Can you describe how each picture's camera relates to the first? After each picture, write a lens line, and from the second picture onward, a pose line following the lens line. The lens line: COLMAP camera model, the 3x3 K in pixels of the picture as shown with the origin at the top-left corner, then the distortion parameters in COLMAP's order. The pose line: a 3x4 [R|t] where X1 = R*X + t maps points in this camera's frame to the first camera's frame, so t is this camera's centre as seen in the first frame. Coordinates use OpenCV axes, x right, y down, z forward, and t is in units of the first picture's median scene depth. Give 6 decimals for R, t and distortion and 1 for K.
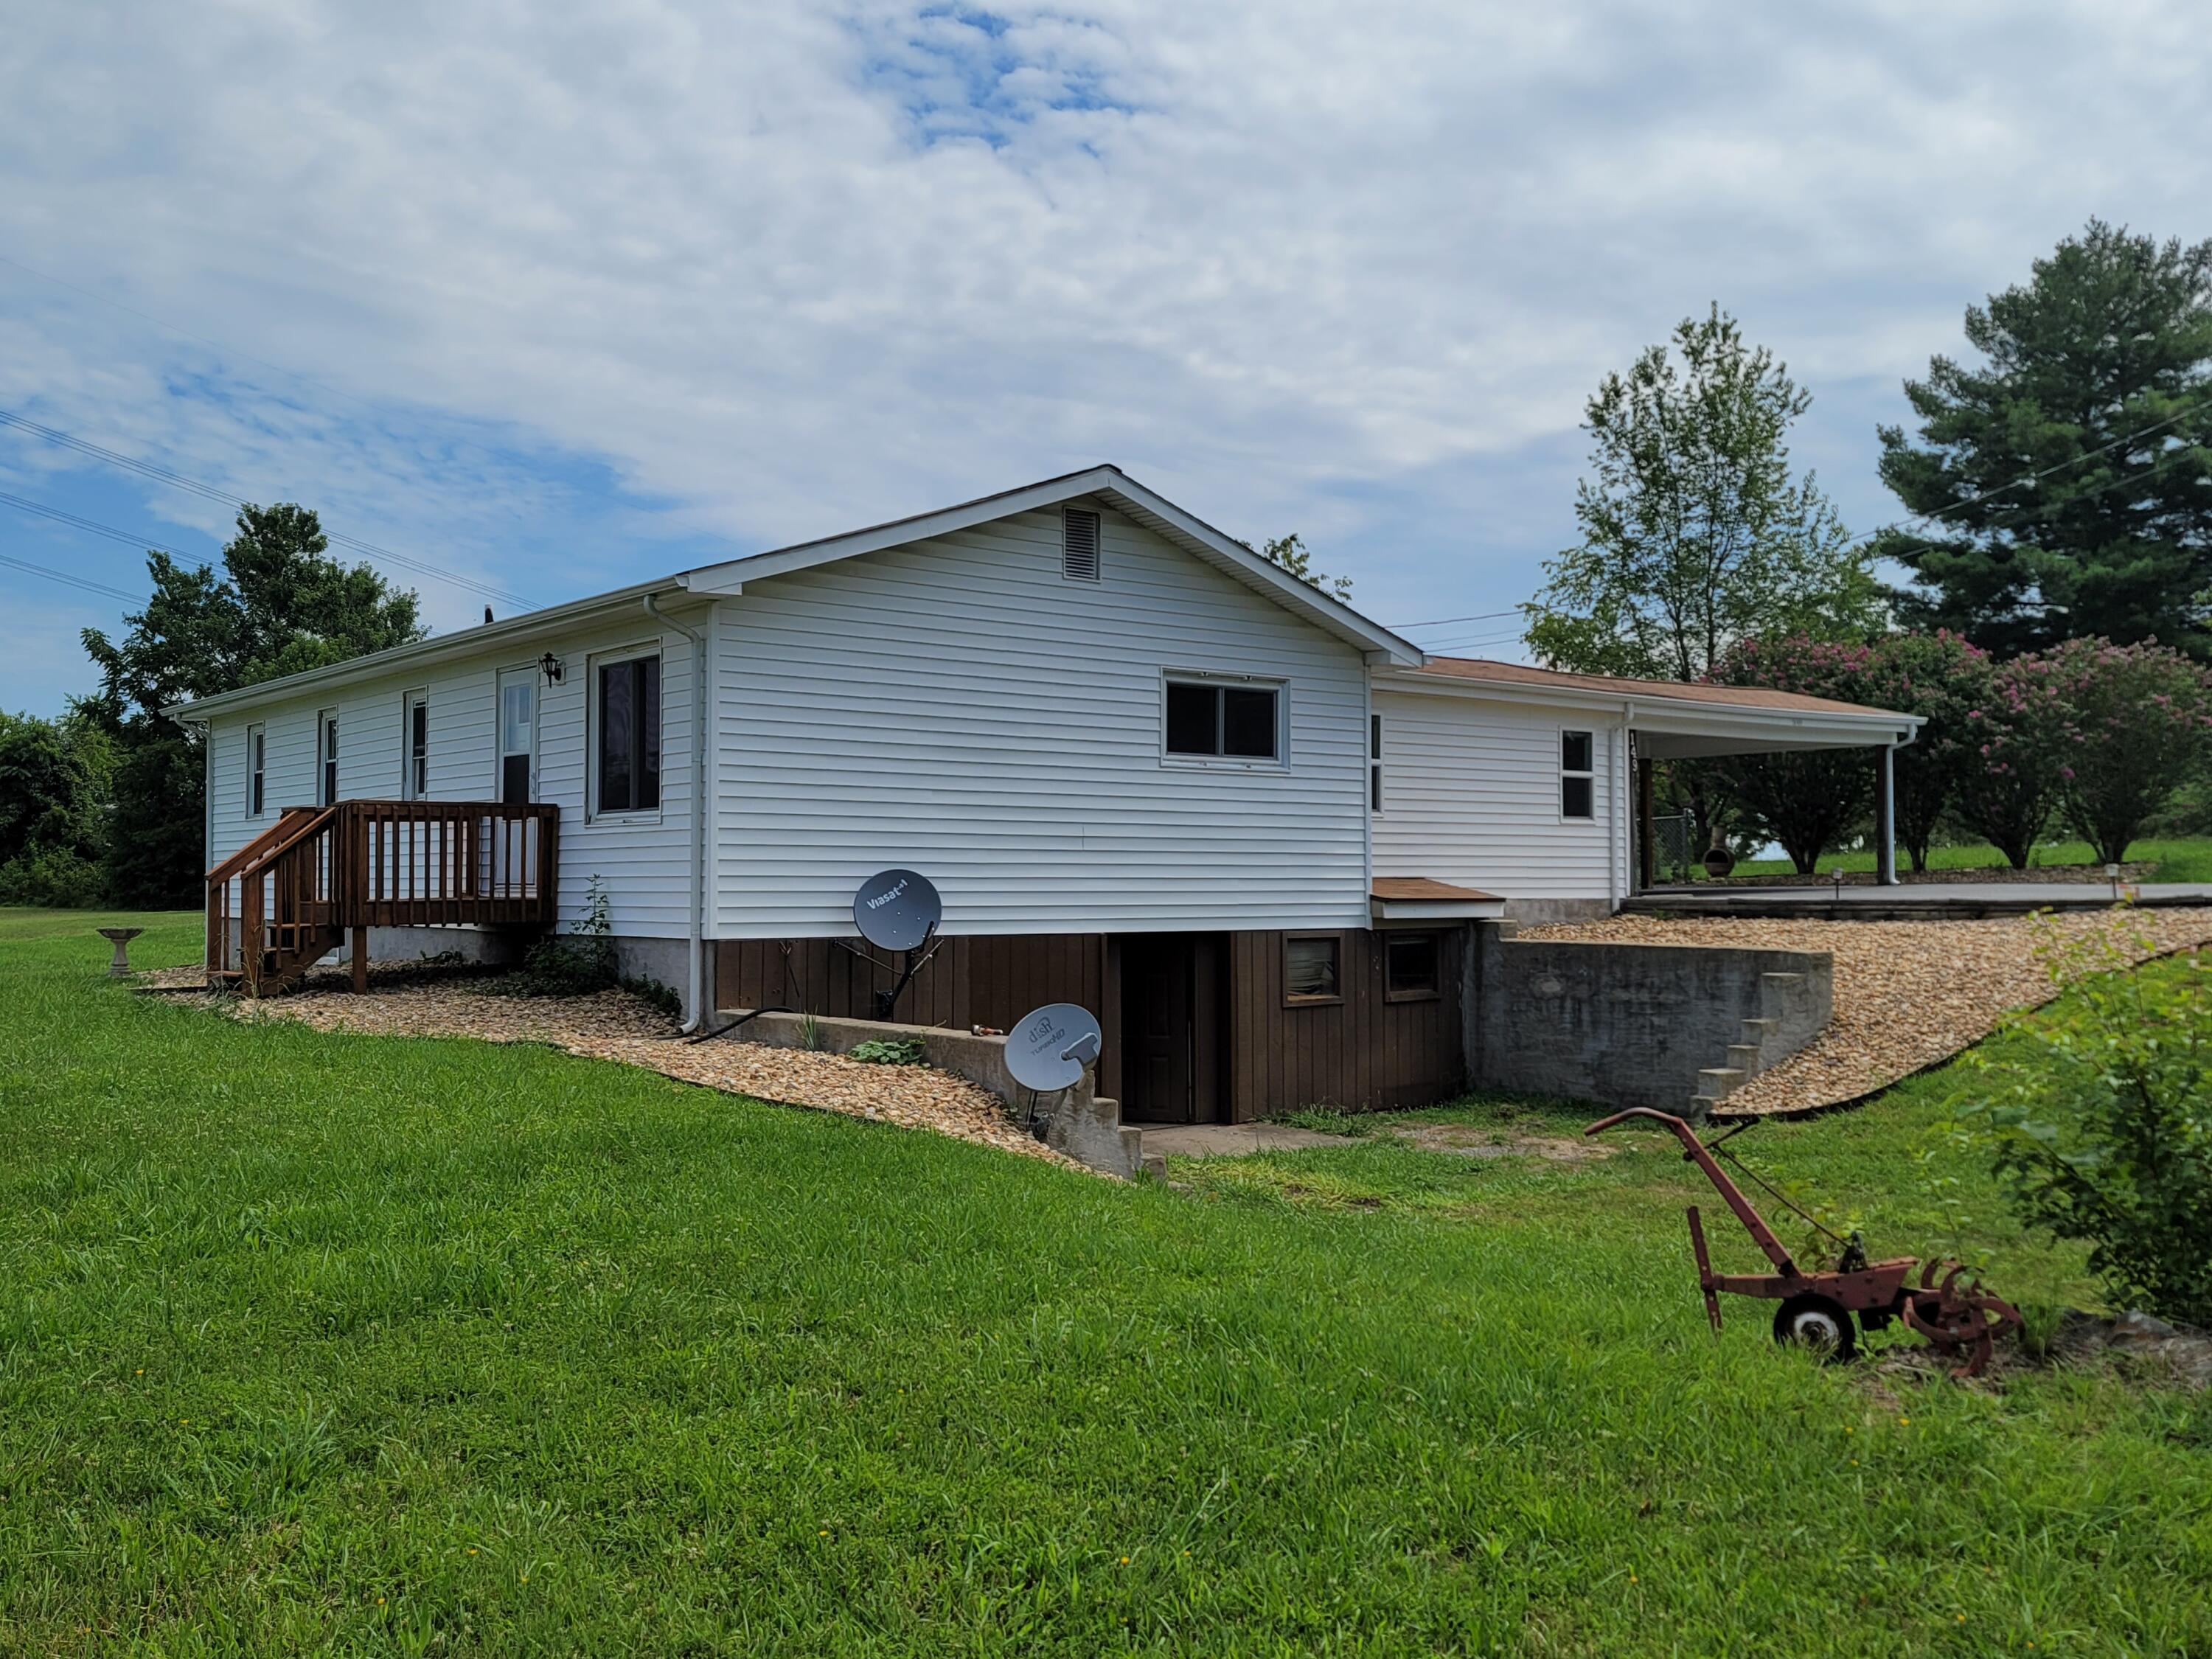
lens RADIAL K [[1973.3, 0, 1106.0], [0, 1973.3, 829.5], [0, 0, 1]] dist [0.070926, 0.000514]
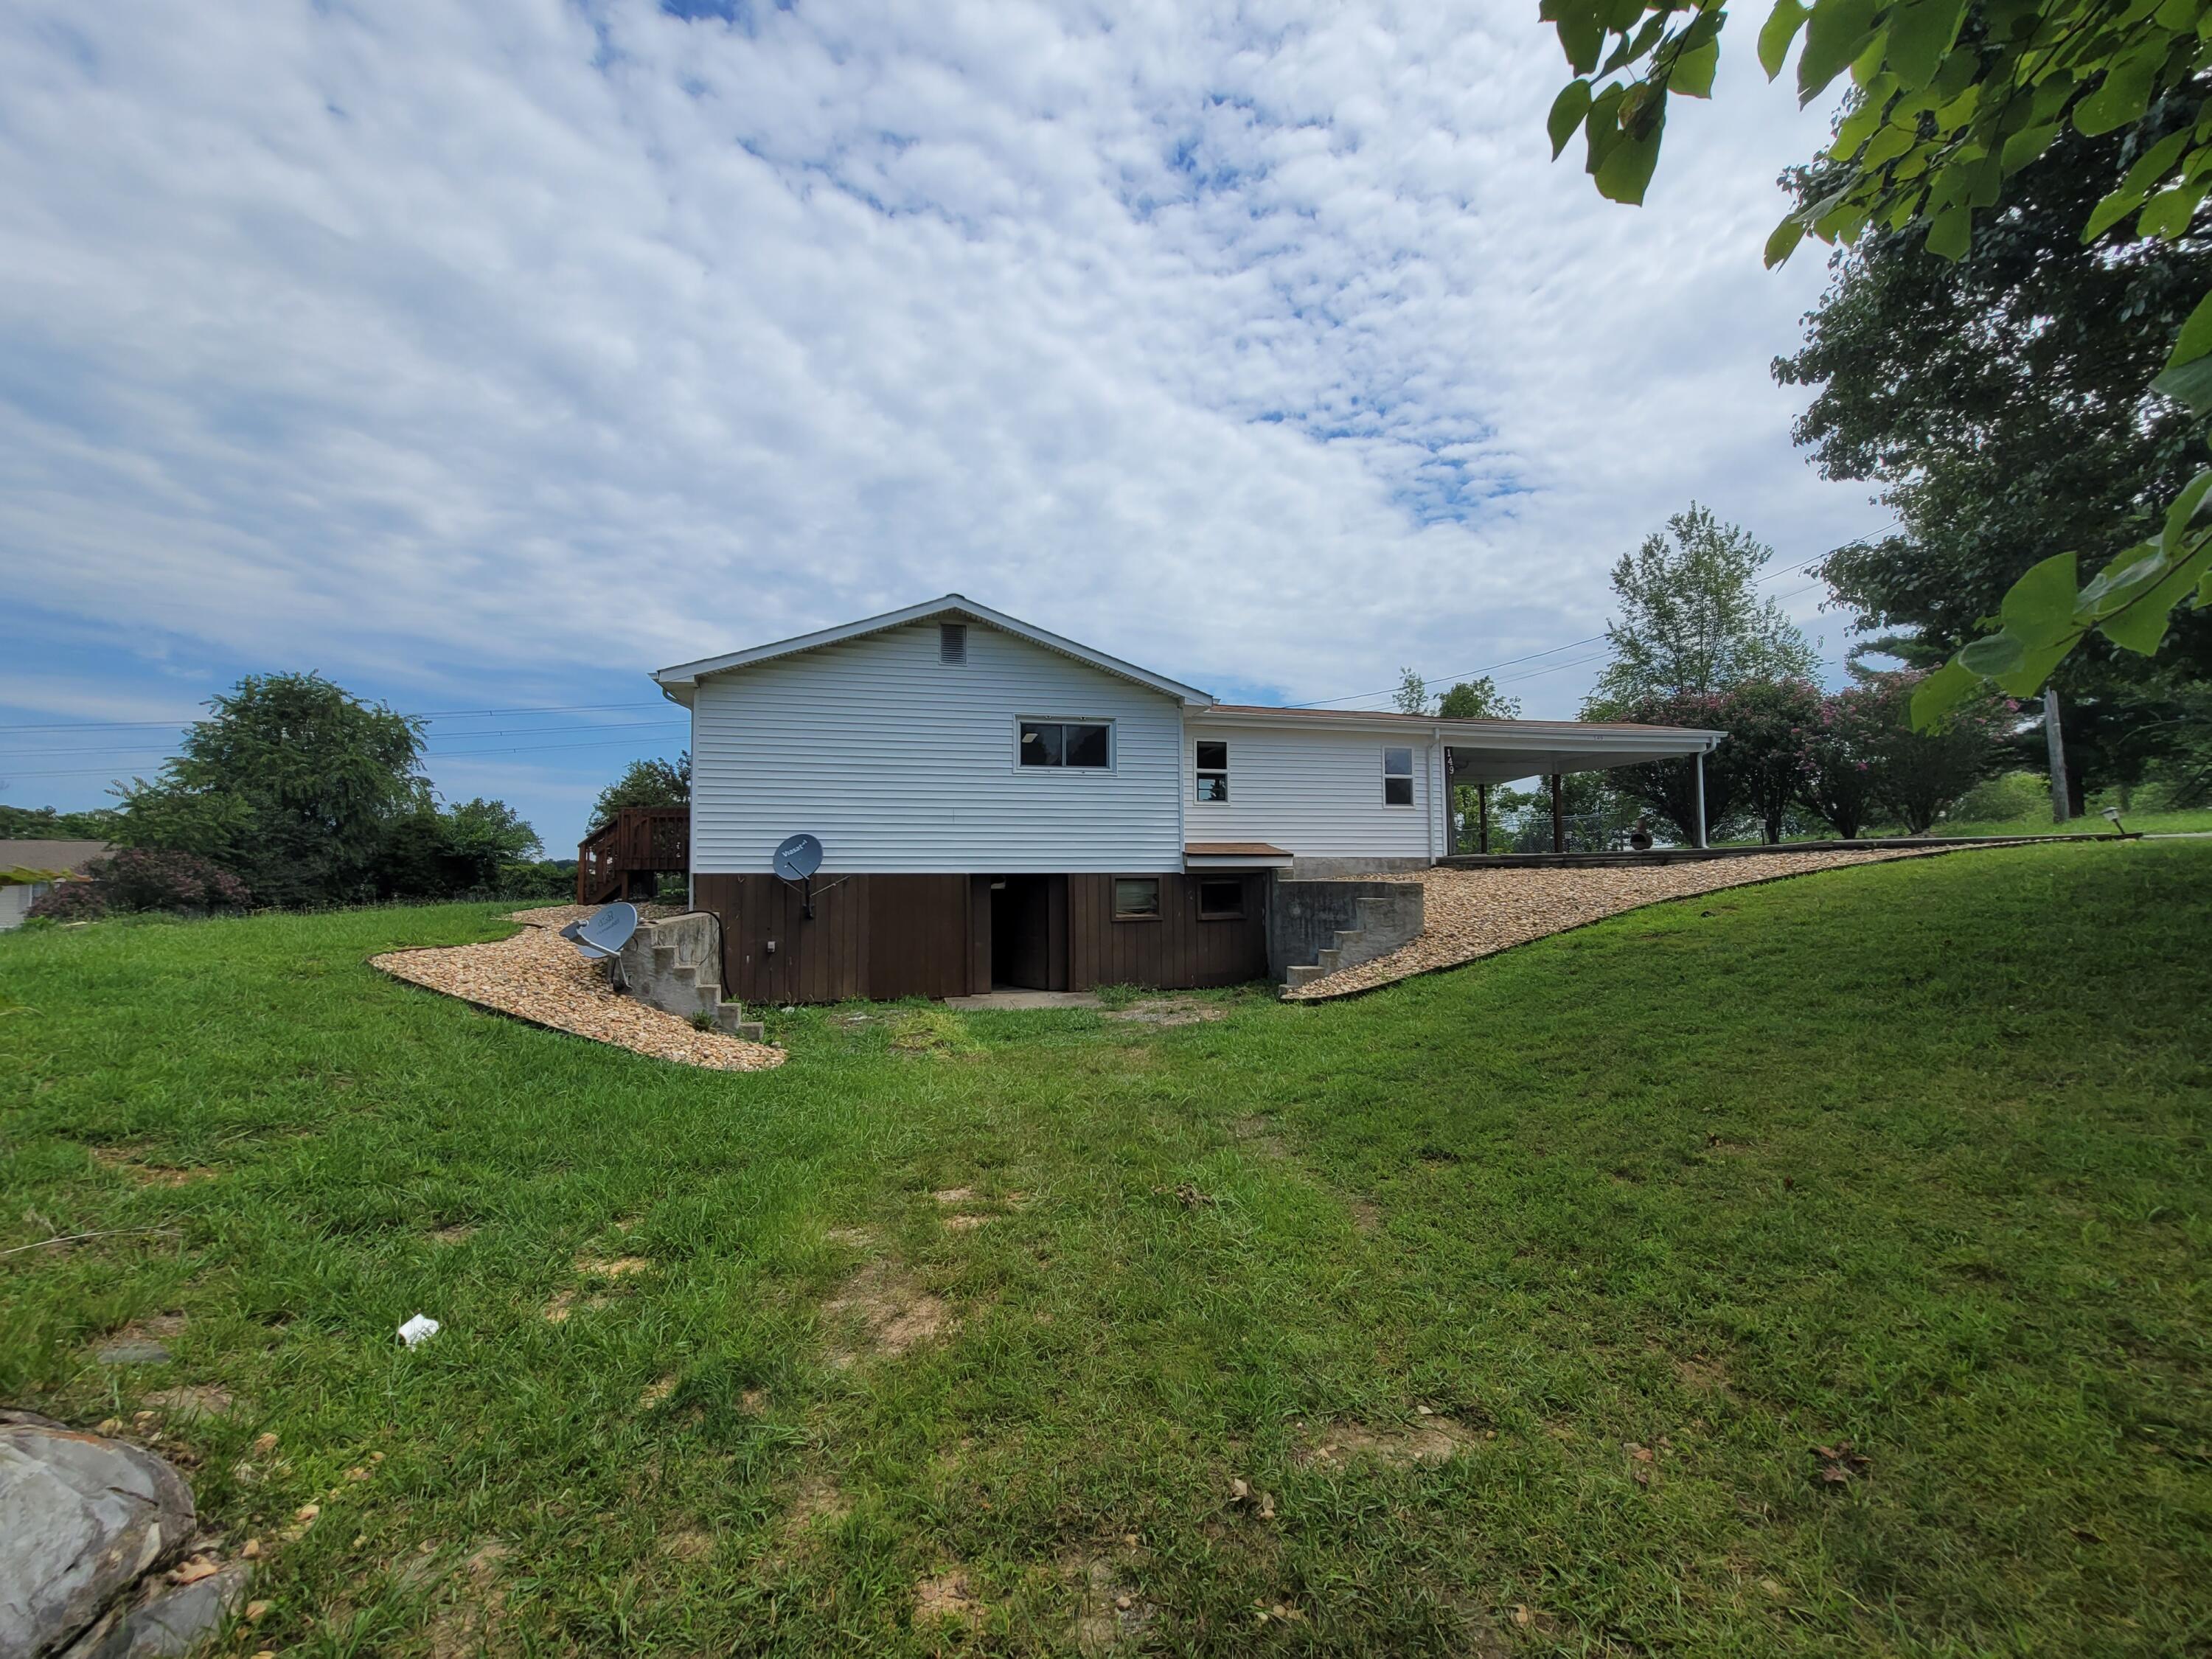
lens RADIAL K [[902.7, 0, 1106.0], [0, 902.7, 829.5], [0, 0, 1]] dist [0.003806, 0.000228]
pose [[0.910929, -0.027964, -0.411615, 0.345307], [0.017568, 0.999424, -0.029019, 0.032138], [0.412190, 0.019203, 0.910896, 0.289557]]
